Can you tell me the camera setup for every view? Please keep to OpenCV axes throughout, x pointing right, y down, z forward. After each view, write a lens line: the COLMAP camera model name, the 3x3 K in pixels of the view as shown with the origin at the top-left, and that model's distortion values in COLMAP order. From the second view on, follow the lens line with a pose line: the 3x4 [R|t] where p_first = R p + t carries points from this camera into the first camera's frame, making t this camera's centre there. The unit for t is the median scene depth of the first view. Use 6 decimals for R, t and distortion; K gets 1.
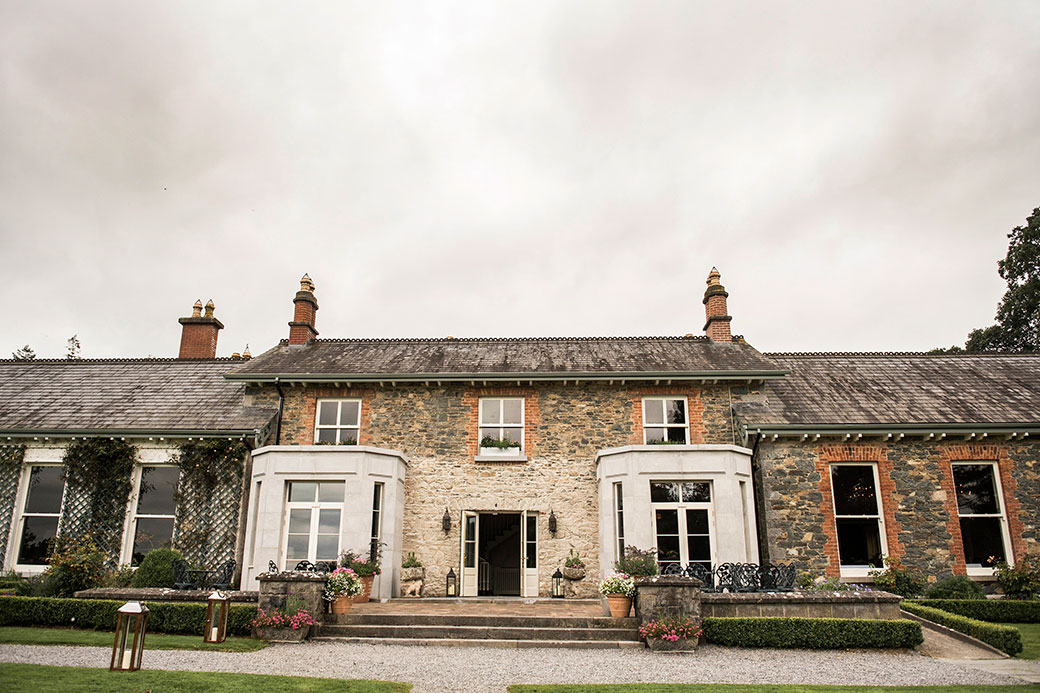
lens RADIAL K [[748.7, 0, 520.0], [0, 748.7, 346.5], [0, 0, 1]] dist [-0.049531, -0.001992]
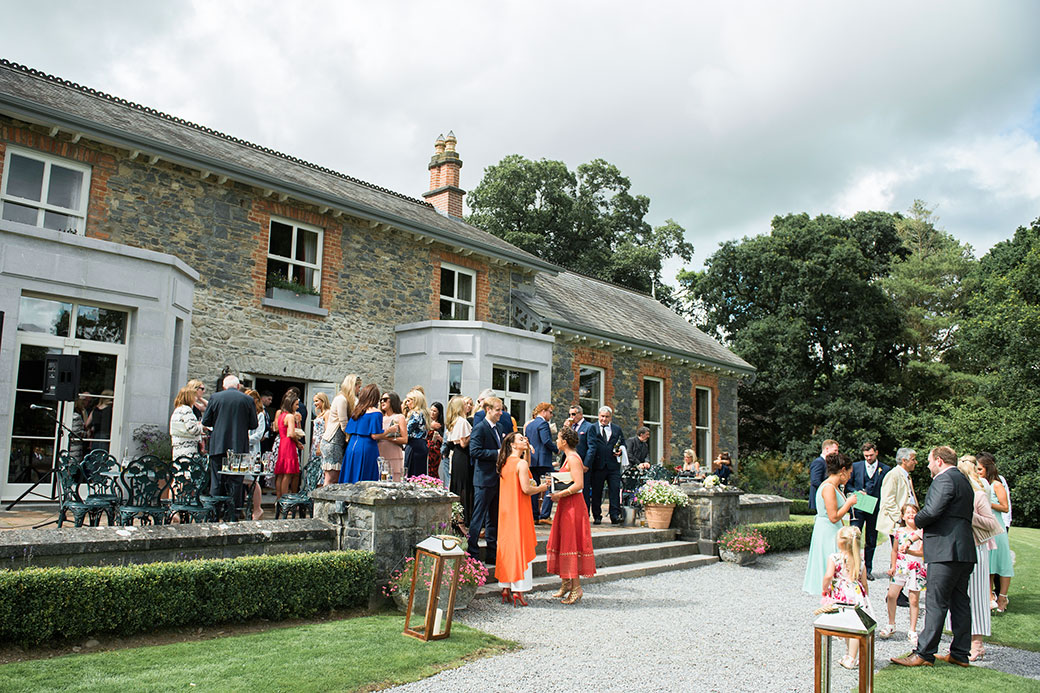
lens RADIAL K [[749.9, 0, 477.3], [0, 749.9, 371.3], [0, 0, 1]] dist [-0.044857, -0.003939]
pose [[0.670618, 0.098759, 0.735199, -0.431336], [-0.252171, 0.962425, 0.100737, 0.091183], [-0.697625, -0.252952, 0.670324, 0.370607]]
